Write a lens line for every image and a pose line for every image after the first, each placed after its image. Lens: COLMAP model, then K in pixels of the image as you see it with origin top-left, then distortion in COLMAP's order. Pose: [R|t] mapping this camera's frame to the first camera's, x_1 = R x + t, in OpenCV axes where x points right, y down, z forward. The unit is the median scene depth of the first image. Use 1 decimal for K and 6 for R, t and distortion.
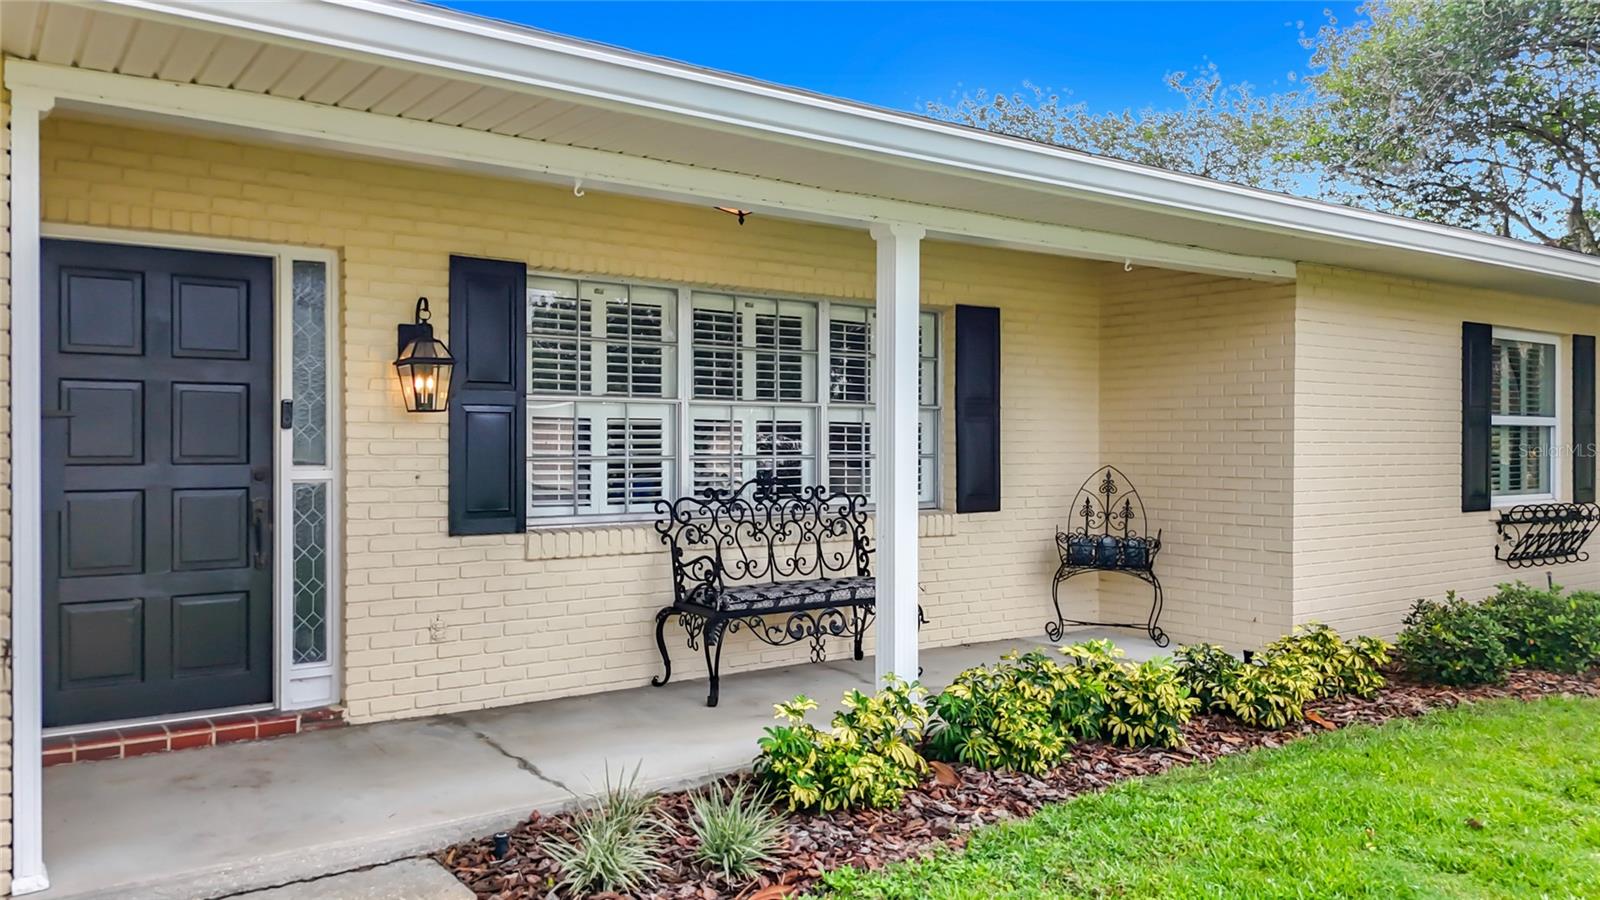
lens RADIAL K [[1215.5, 0, 800.0], [0, 1215.5, 450.0], [0, 0, 1]] dist [0.058218, -0.078975]
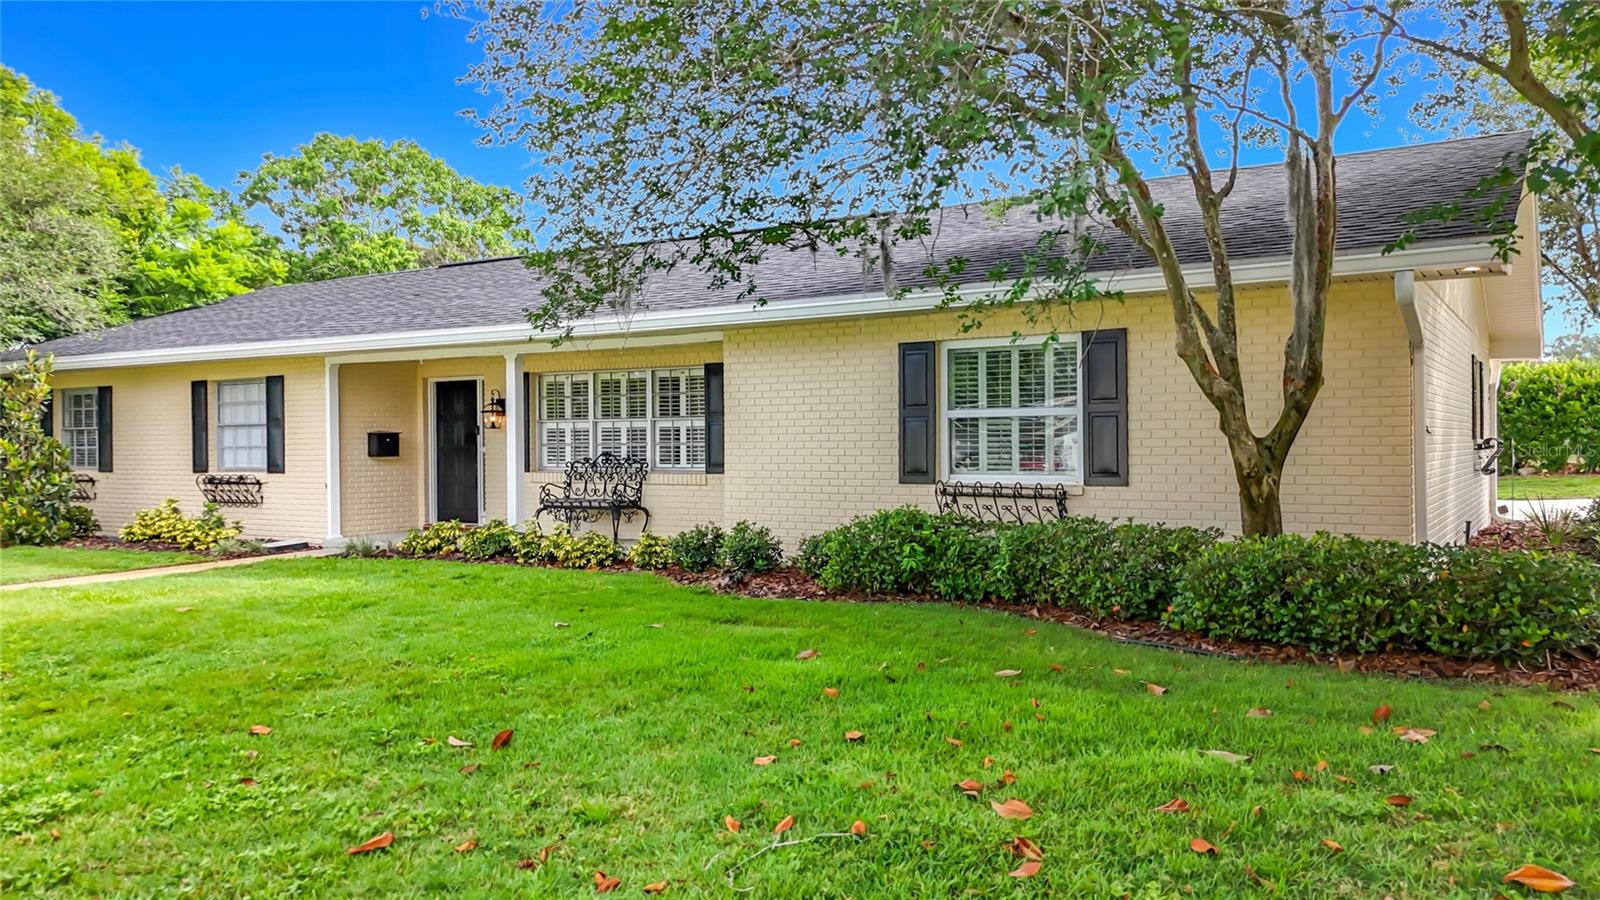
lens RADIAL K [[1215.5, 0, 800.0], [0, 1215.5, 450.0], [0, 0, 1]] dist [0.058218, -0.078975]
pose [[0.377402, -0.003826, -0.926042, 2.111958], [-0.007213, 0.999949, -0.007071, 0.029145], [0.926022, 0.009348, 0.377355, 0.466486]]
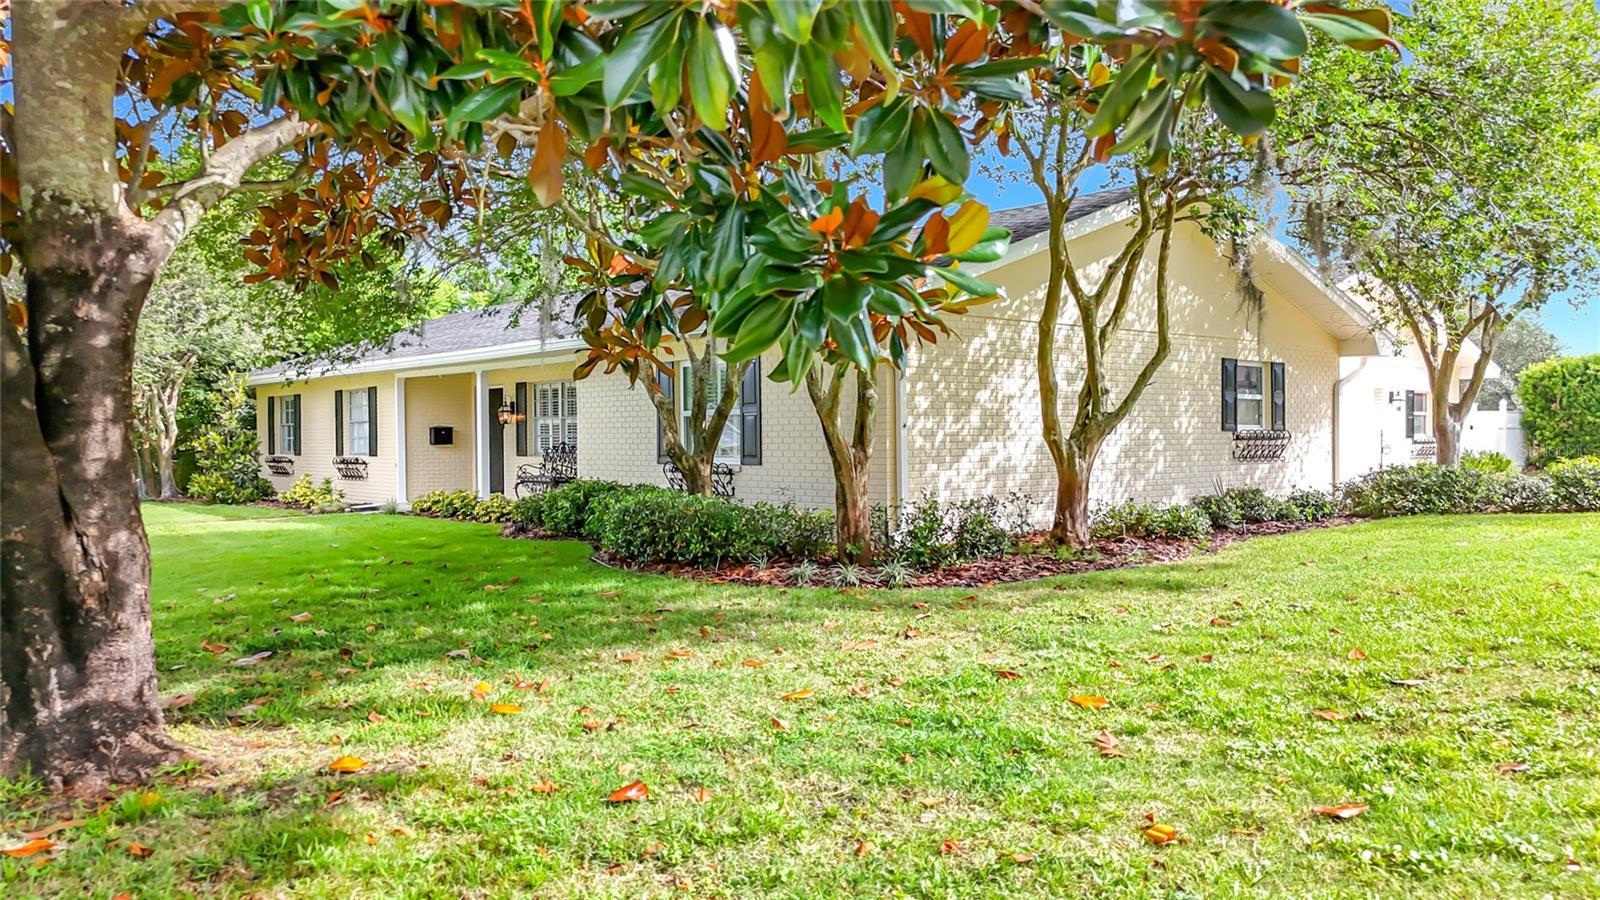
lens RADIAL K [[1294.7, 0, 800.0], [0, 1294.7, 450.0], [0, 0, 1]] dist [0.008572, -0.102353]
pose [[0.082068, 0.007117, -0.996601, 3.142985], [-0.006680, 0.999956, 0.006591, 0.016207], [0.996604, 0.006116, 0.082112, 1.297260]]
